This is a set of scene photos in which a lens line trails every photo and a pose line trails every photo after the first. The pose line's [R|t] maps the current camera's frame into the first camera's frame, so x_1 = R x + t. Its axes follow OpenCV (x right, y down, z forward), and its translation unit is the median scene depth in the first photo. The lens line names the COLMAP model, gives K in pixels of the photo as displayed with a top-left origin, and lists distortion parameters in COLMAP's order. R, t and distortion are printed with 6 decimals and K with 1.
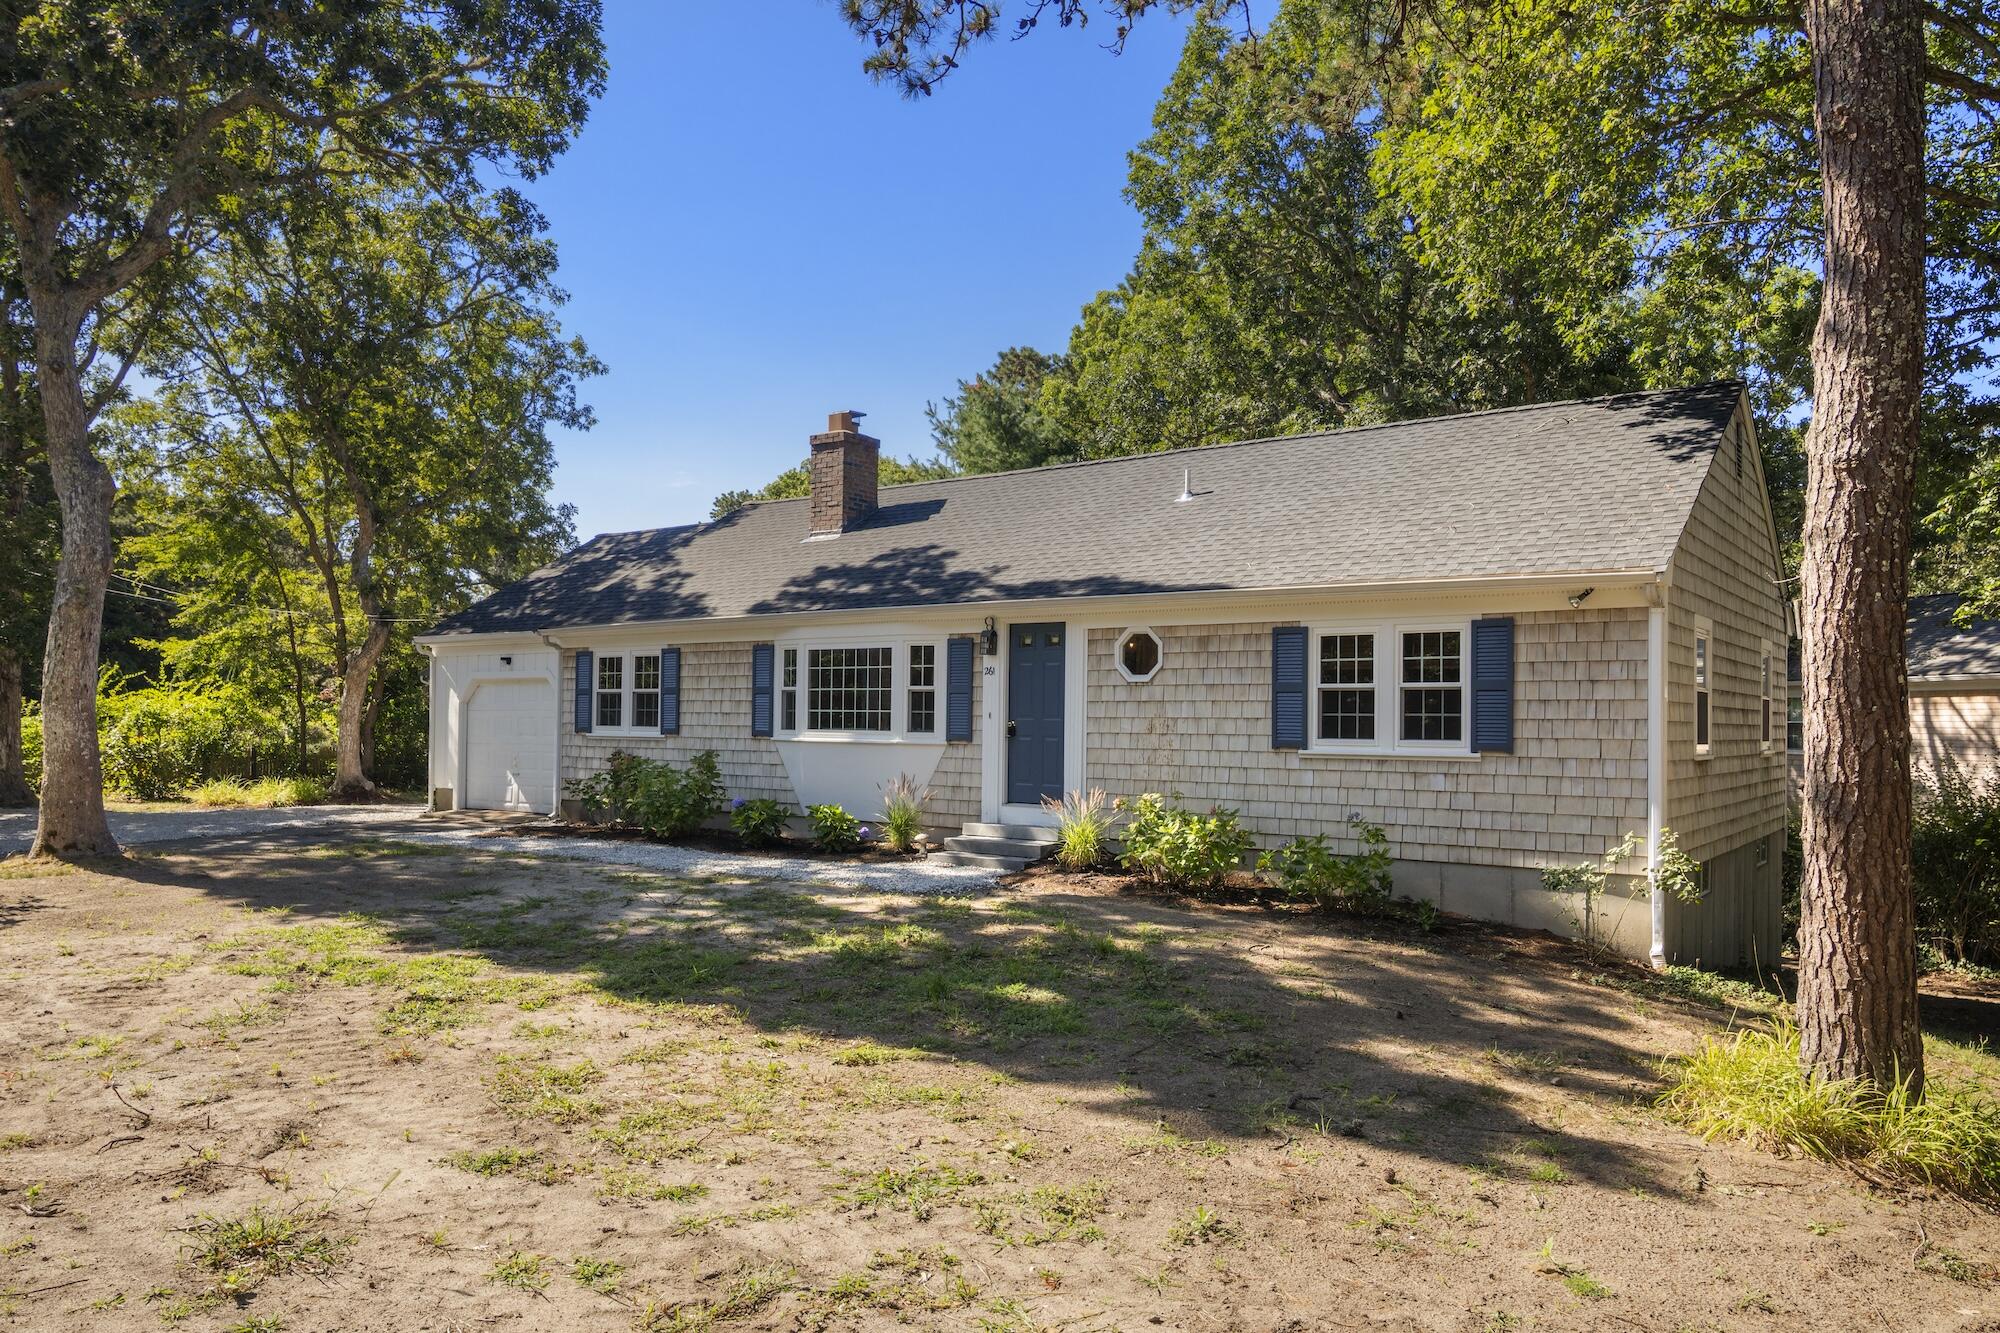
lens RADIAL K [[1386.4, 0, 997.2], [0, 1386.4, 677.6], [0, 0, 1]] dist [-0.004179, 0.003836]
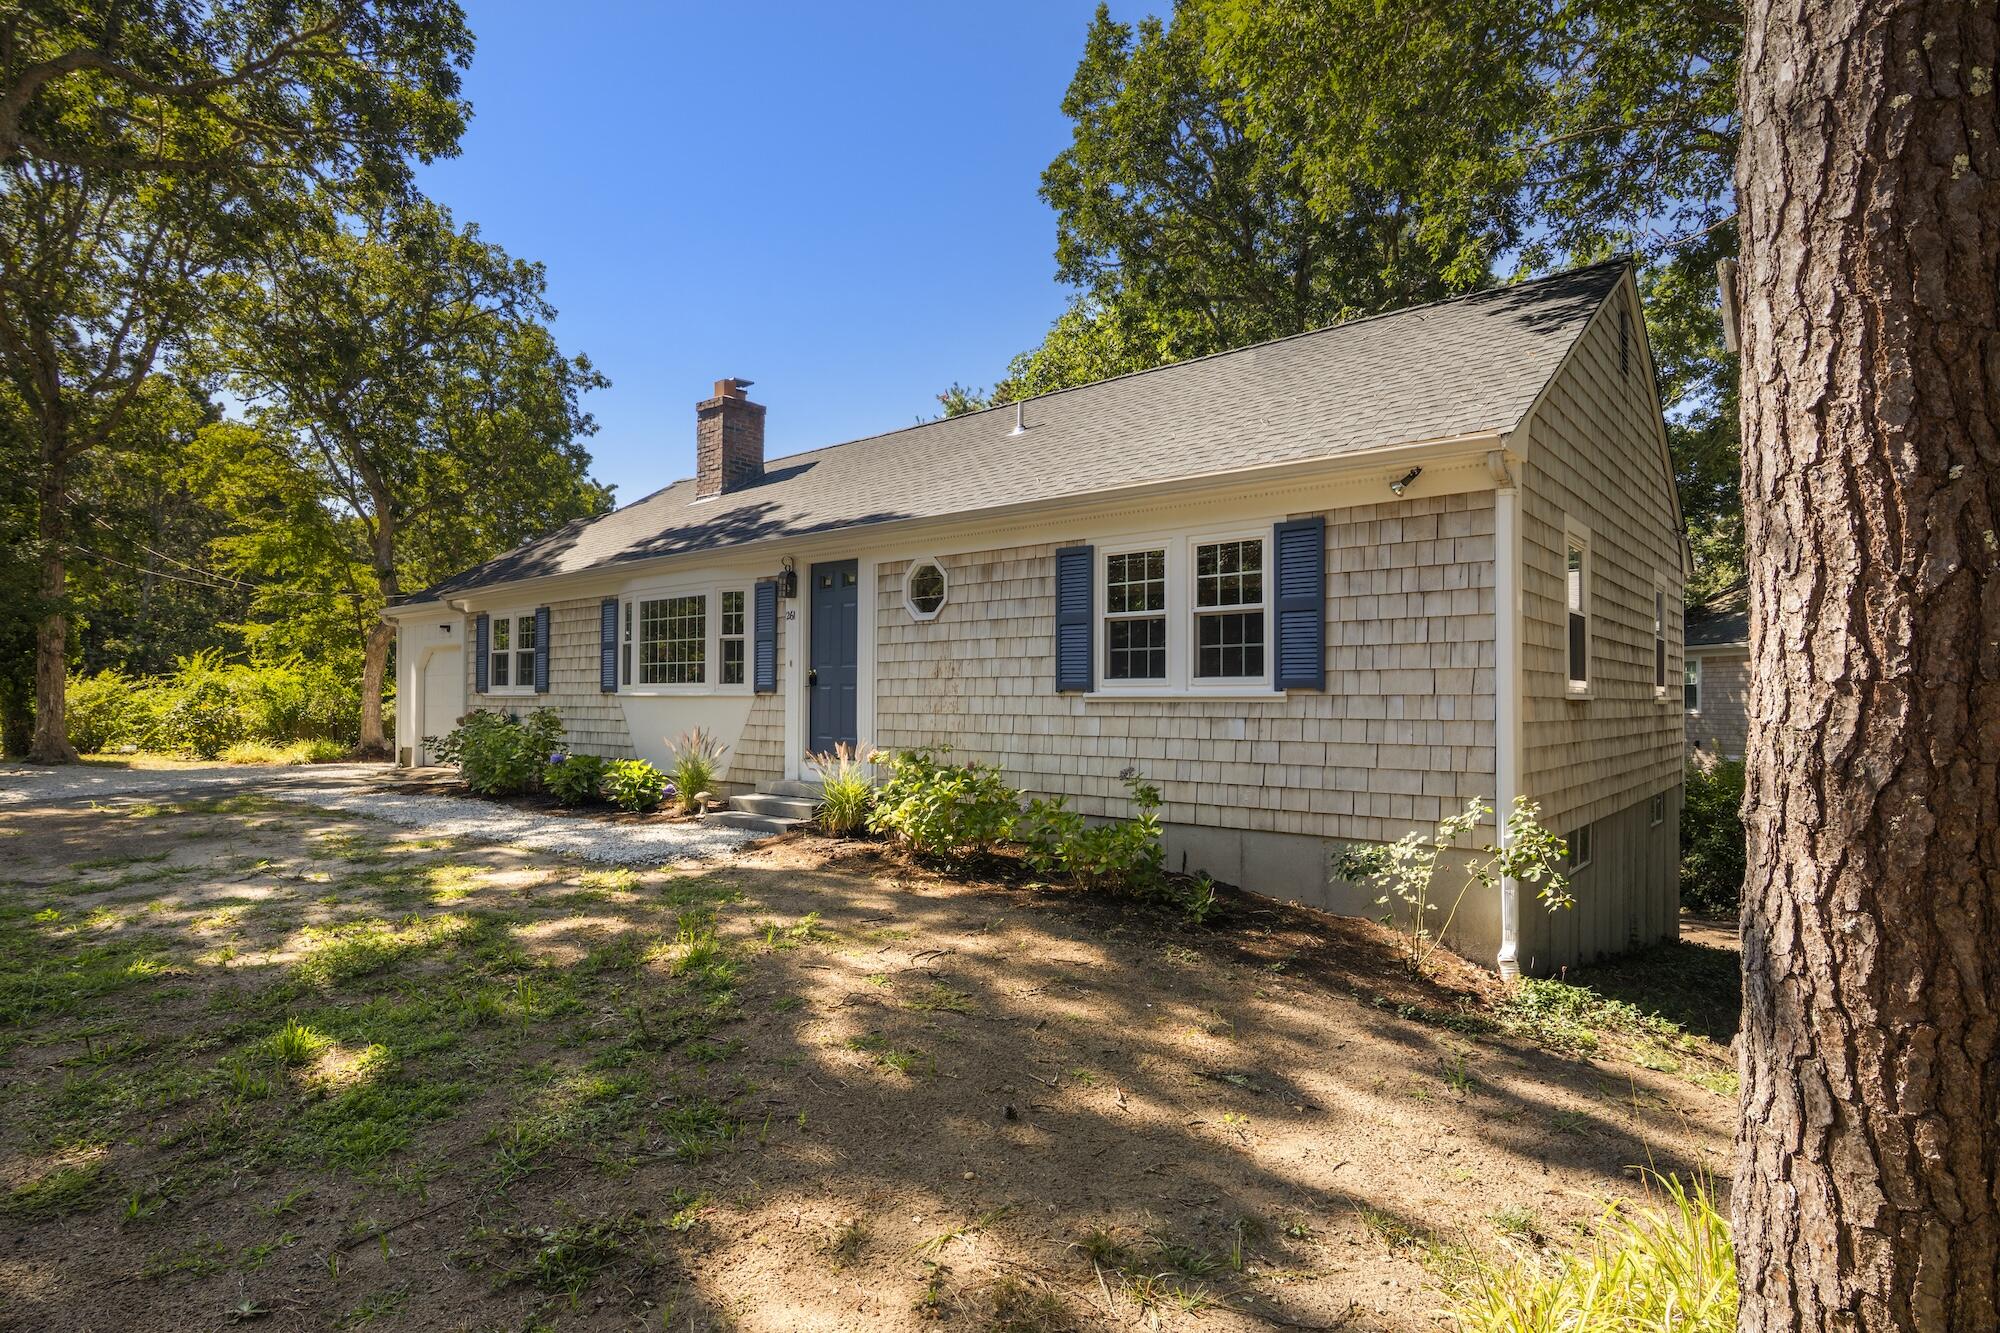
lens RADIAL K [[1038.4, 0, 1000.0], [0, 1038.4, 669.3], [0, 0, 1]] dist [-0.016083, 0.000519]
pose [[0.997929, -0.008485, -0.063758, 0.206284], [0.008538, 0.999963, 0.000556, 0.037012], [0.063751, -0.001099, 0.997965, 0.369381]]
